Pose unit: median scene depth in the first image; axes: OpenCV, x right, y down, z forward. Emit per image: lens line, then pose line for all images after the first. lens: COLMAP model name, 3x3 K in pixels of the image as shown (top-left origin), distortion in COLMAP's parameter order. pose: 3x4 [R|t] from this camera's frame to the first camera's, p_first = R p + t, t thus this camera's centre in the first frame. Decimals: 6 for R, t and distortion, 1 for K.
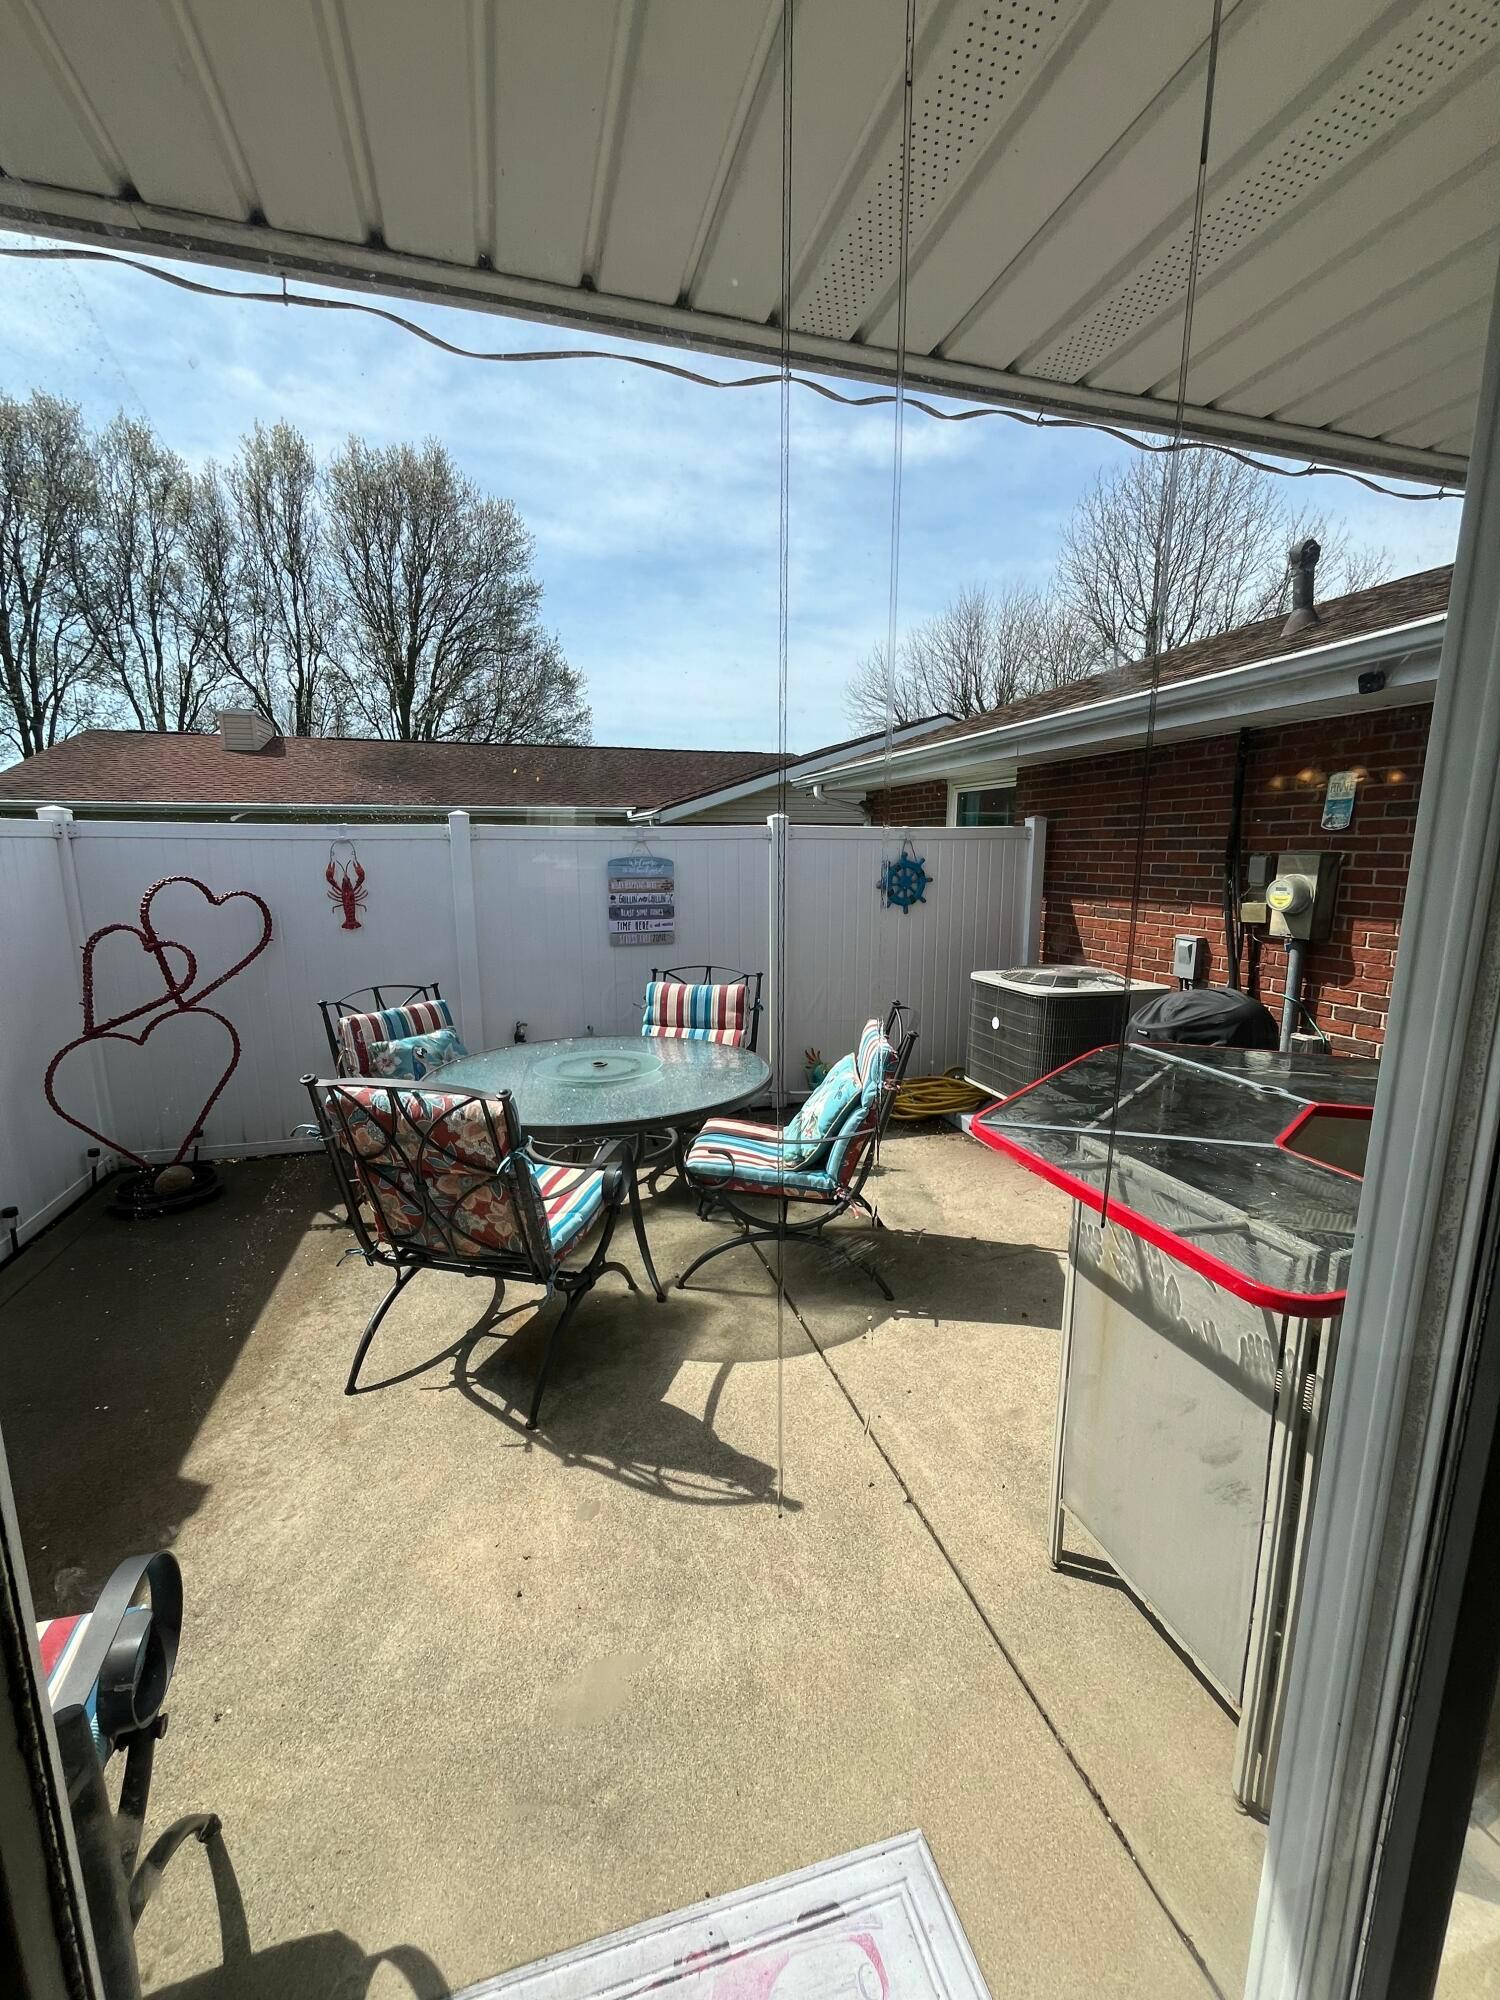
lens RADIAL K [[814.6, 0, 747.2], [0, 814.6, 1000.0], [0, 0, 1]] dist [-0.002377, -0.000528]
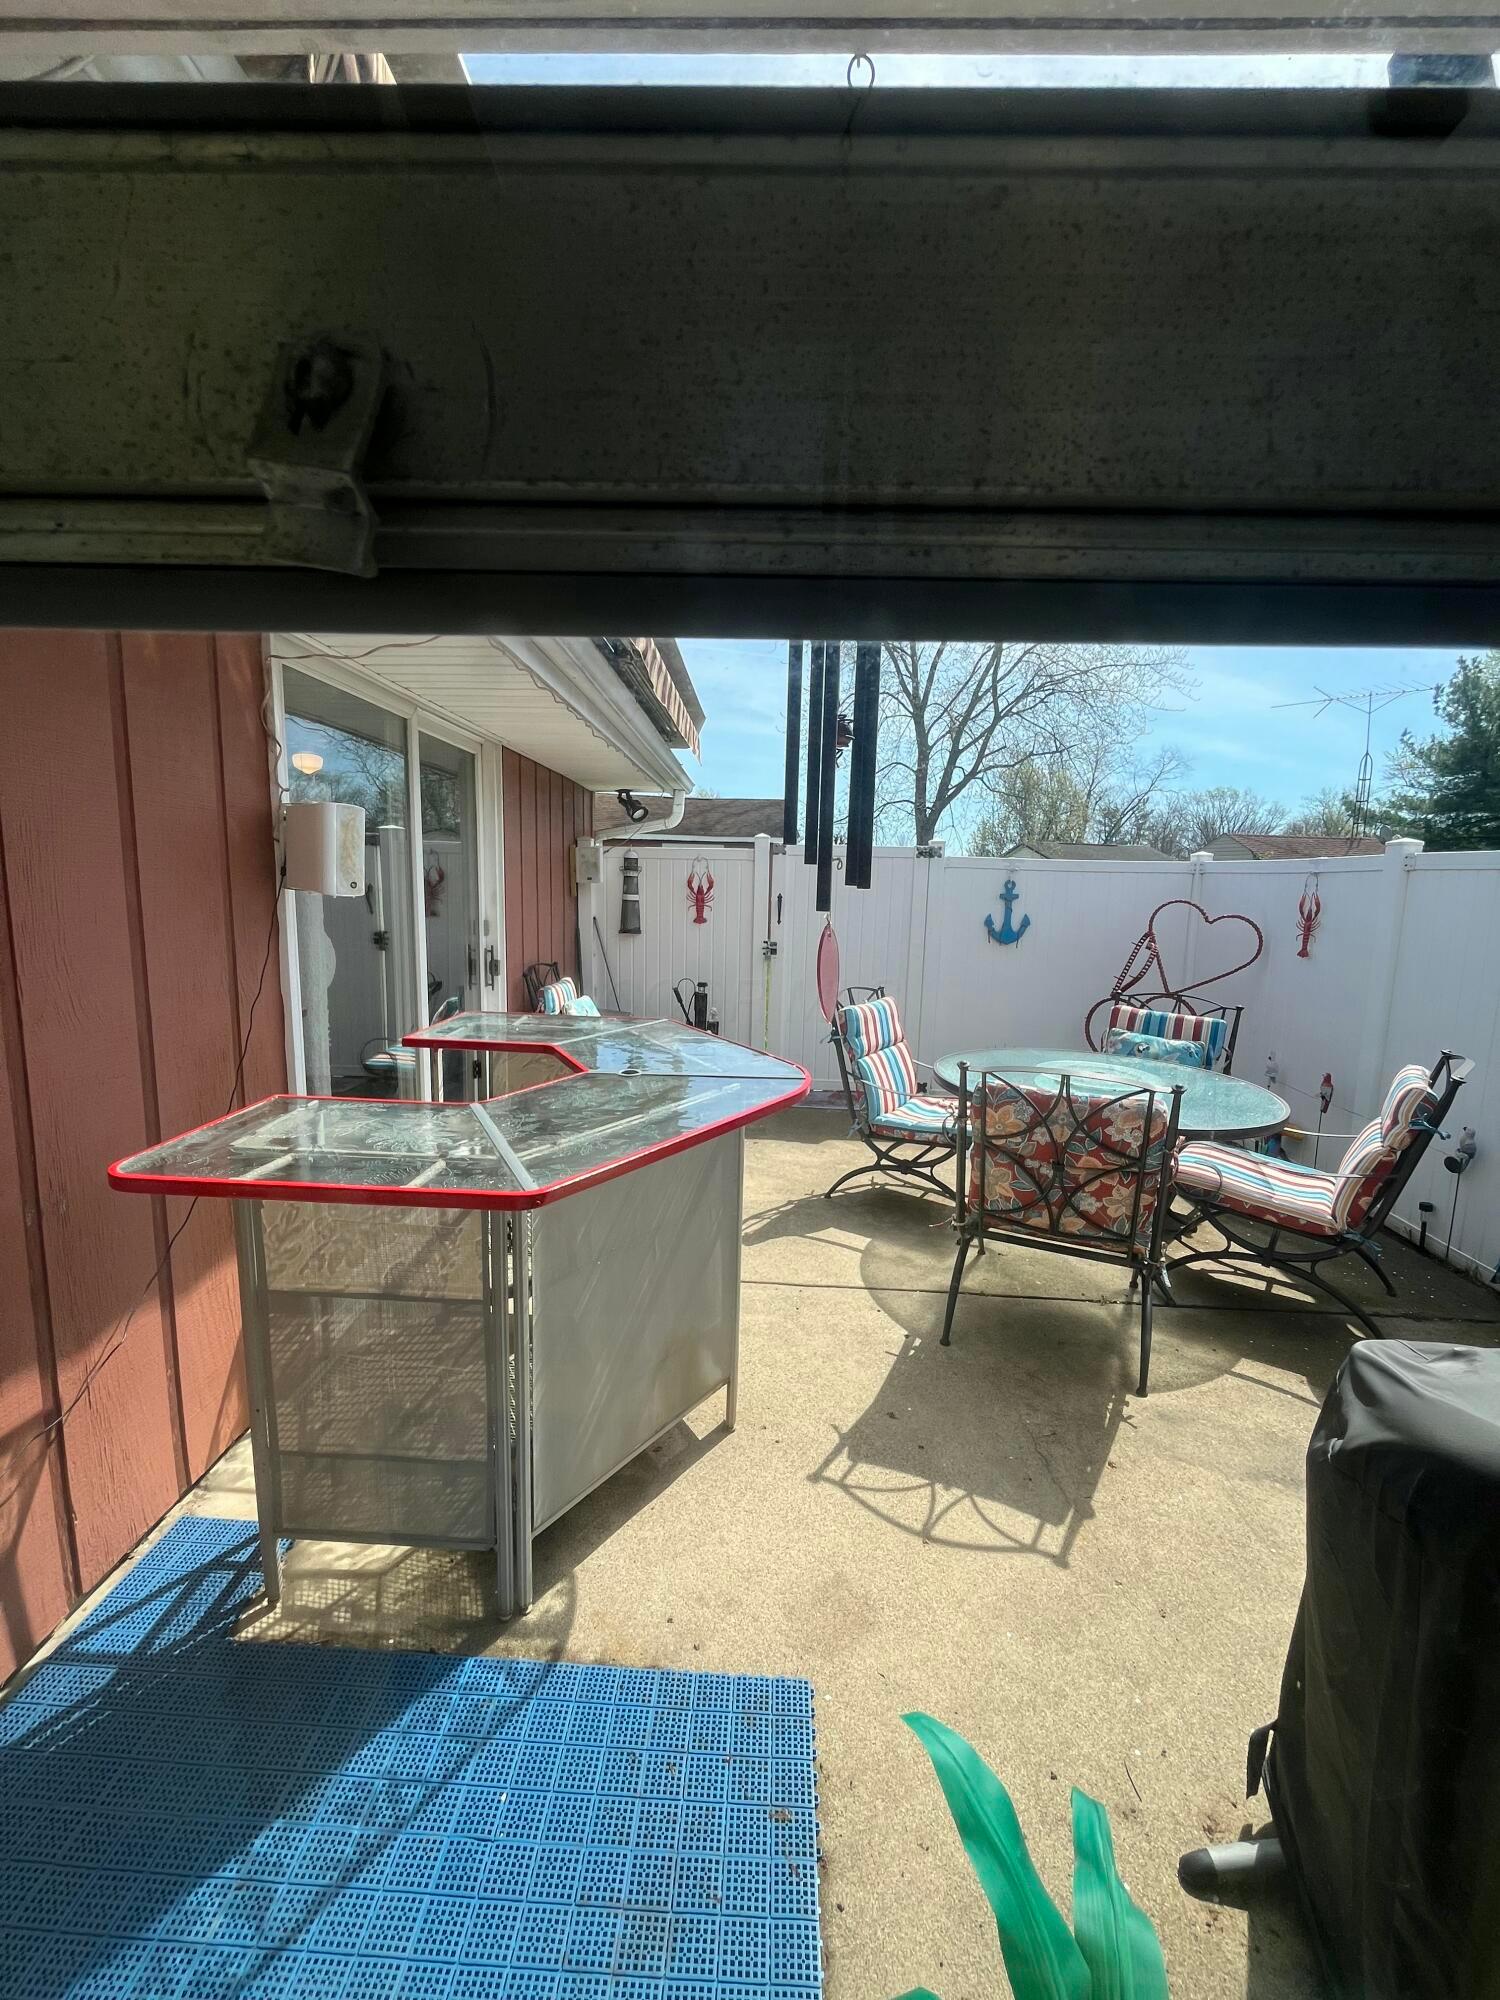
lens RADIAL K [[814.6, 0, 747.2], [0, 814.6, 1000.0], [0, 0, 1]] dist [-0.002377, -0.000528]
pose [[-0.319720, 0.127433, -0.938904, 1.114427], [-0.195753, 0.960653, 0.197043, -0.156098], [0.927071, 0.246792, -0.282194, 0.997808]]
